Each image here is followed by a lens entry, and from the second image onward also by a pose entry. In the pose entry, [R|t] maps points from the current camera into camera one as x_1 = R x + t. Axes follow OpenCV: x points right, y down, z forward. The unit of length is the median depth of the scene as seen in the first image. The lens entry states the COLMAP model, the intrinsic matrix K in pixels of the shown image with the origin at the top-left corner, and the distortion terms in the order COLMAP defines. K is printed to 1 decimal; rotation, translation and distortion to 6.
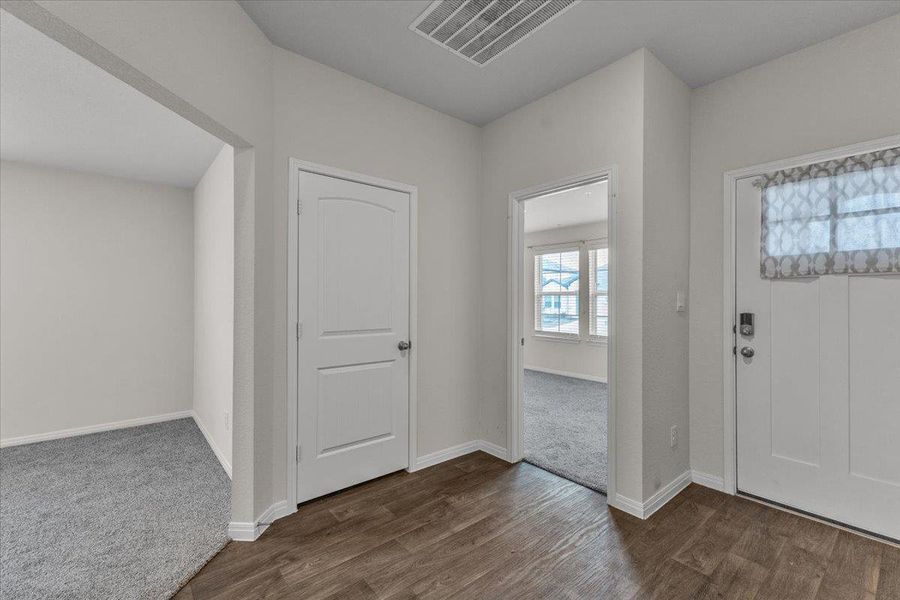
lens RADIAL K [[384.6, 0, 444.7], [0, 384.6, 298.8], [0, 0, 1]] dist [0.006743, -0.001862]
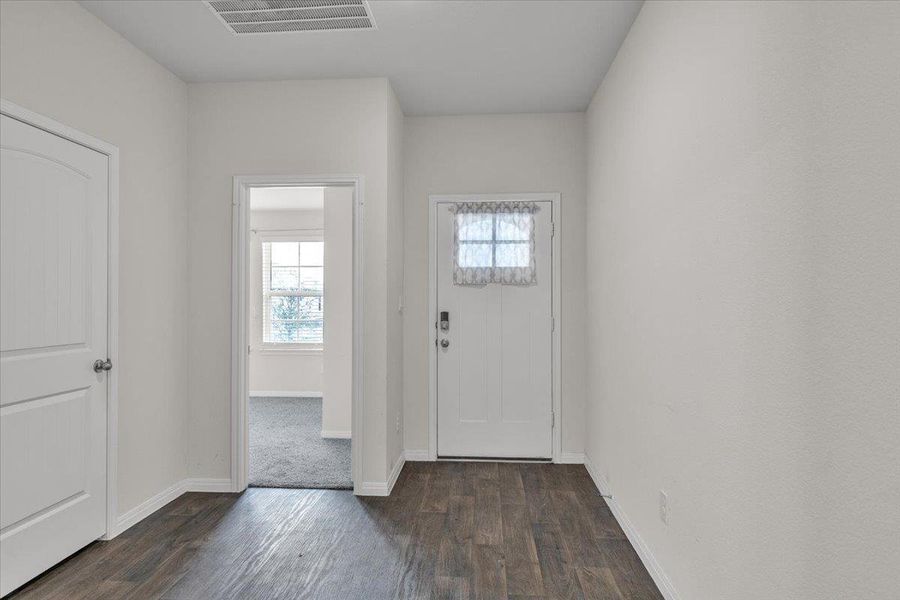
lens RADIAL K [[458.7, 0, 458.4], [0, 458.7, 300.5], [0, 0, 1]] dist [0.003570, -0.001083]
pose [[0.706159, -0.001252, 0.708052, -0.245835], [0.000774, 0.999999, 0.000997, -0.000679], [-0.708053, -0.000156, 0.706159, -0.080672]]
